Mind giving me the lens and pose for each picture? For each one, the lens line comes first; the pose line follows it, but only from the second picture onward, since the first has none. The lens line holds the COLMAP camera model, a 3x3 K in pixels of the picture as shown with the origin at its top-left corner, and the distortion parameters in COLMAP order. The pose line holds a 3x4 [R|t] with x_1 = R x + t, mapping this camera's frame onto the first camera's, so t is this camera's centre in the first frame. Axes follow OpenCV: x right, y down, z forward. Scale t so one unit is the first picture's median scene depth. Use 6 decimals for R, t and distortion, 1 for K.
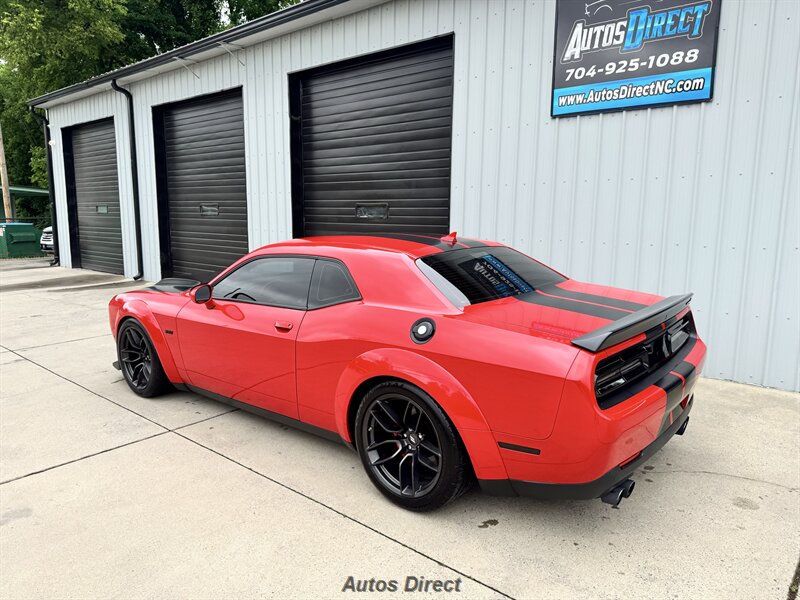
lens RADIAL K [[564.9, 0, 399.8], [0, 564.9, 300.2], [0, 0, 1]] dist [0.029077, -0.038905]
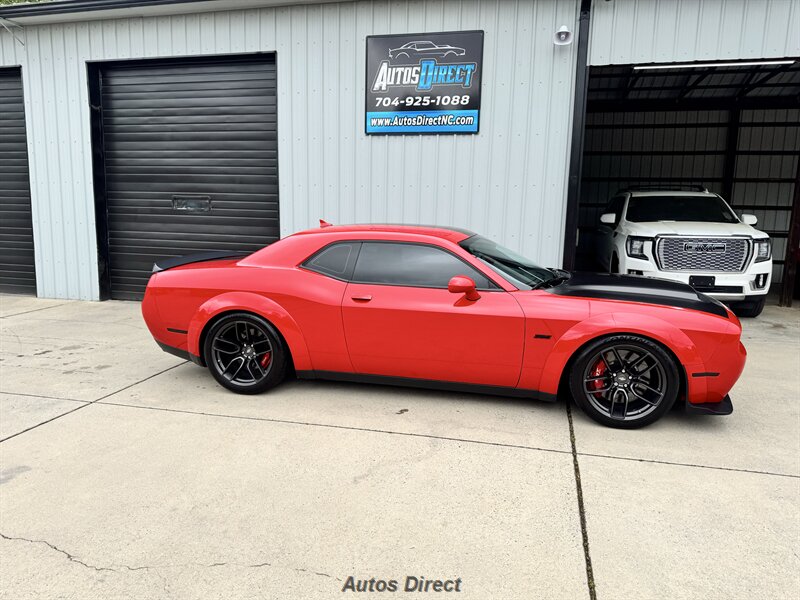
lens RADIAL K [[558.3, 0, 407.8], [0, 558.3, 305.8], [0, 0, 1]] dist [0.049475, -0.055234]
pose [[0.891877, -0.060069, 0.448271, -0.249168], [0.053226, 0.998194, 0.027861, 0.034993], [-0.449135, -0.000989, 0.893463, -0.176544]]
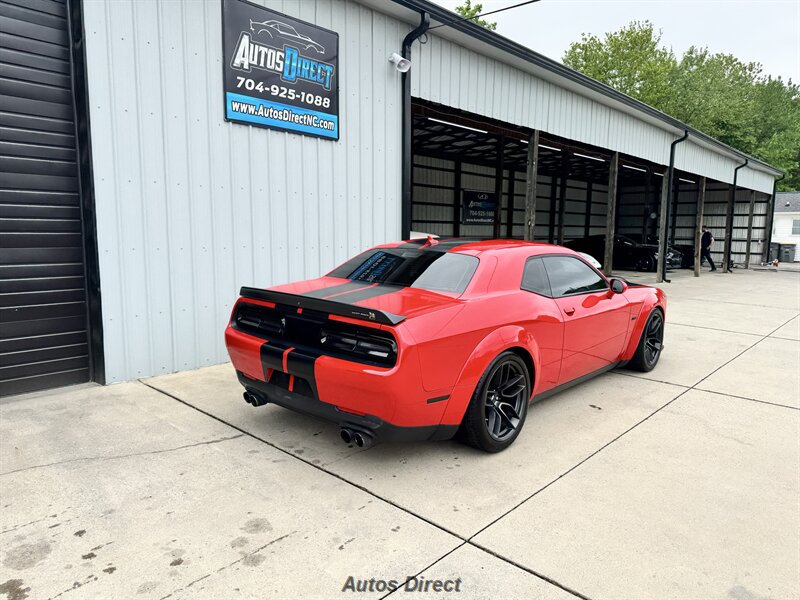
lens RADIAL K [[565.1, 0, 400.2], [0, 565.1, 301.8], [0, 0, 1]] dist [0.029363, -0.033789]
pose [[0.032504, -0.129825, 0.991004, -0.760019], [0.138879, 0.982496, 0.124155, -0.102740], [-0.989776, 0.133594, 0.049965, 0.740220]]
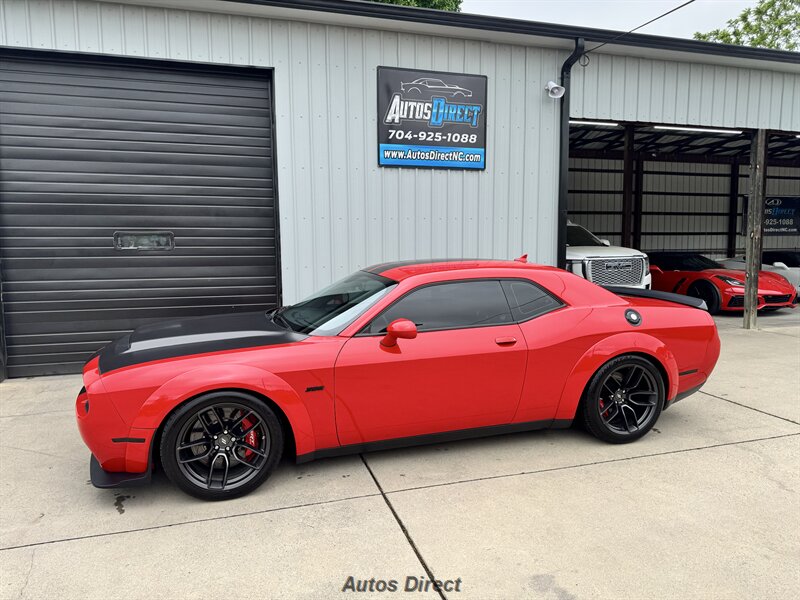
lens RADIAL K [[553.9, 0, 396.2], [0, 553.9, 302.8], [0, 0, 1]] dist [0.079787, -0.089333]
pose [[0.538292, -0.096965, 0.837161, -0.793365], [0.138022, 0.990090, 0.025930, -0.056798], [-0.831379, 0.101589, 0.546341, 0.359624]]
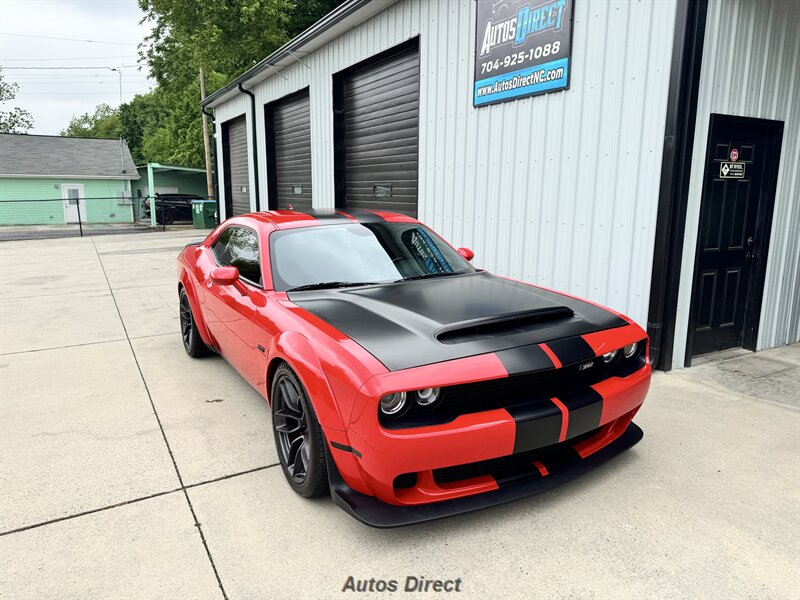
lens RADIAL K [[569.5, 0, 405.1], [0, 569.5, 296.1], [0, 0, 1]] dist [0.032691, -0.043391]
pose [[0.940469, 0.059917, -0.334556, 0.572335], [-0.050697, 0.998057, 0.036234, 0.018929], [0.336077, -0.017116, 0.941679, -0.126222]]
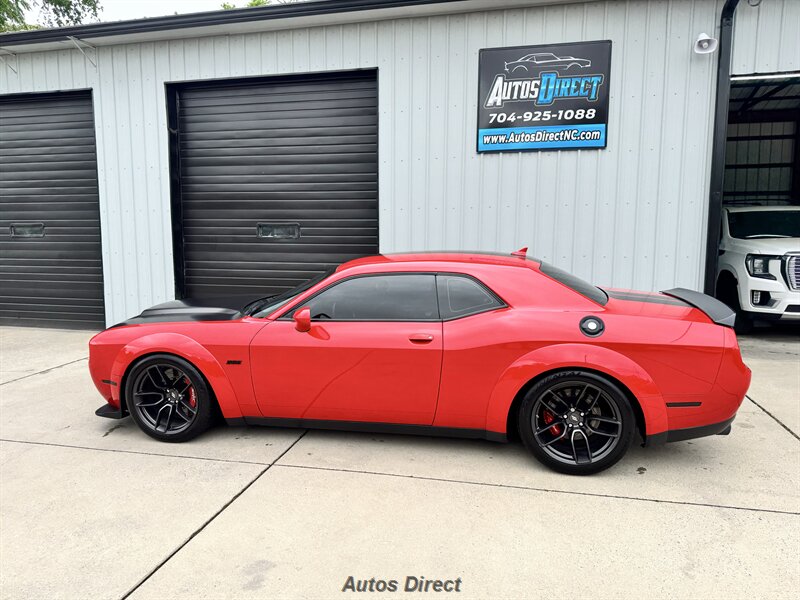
lens RADIAL K [[560.0, 0, 401.3], [0, 560.0, 302.7], [0, 0, 1]] dist [0.049925, -0.059159]
pose [[0.885841, -0.063124, 0.459676, -0.460104], [0.076189, 0.997044, -0.009908, -0.009007], [-0.457692, 0.043799, 0.888032, 0.044057]]
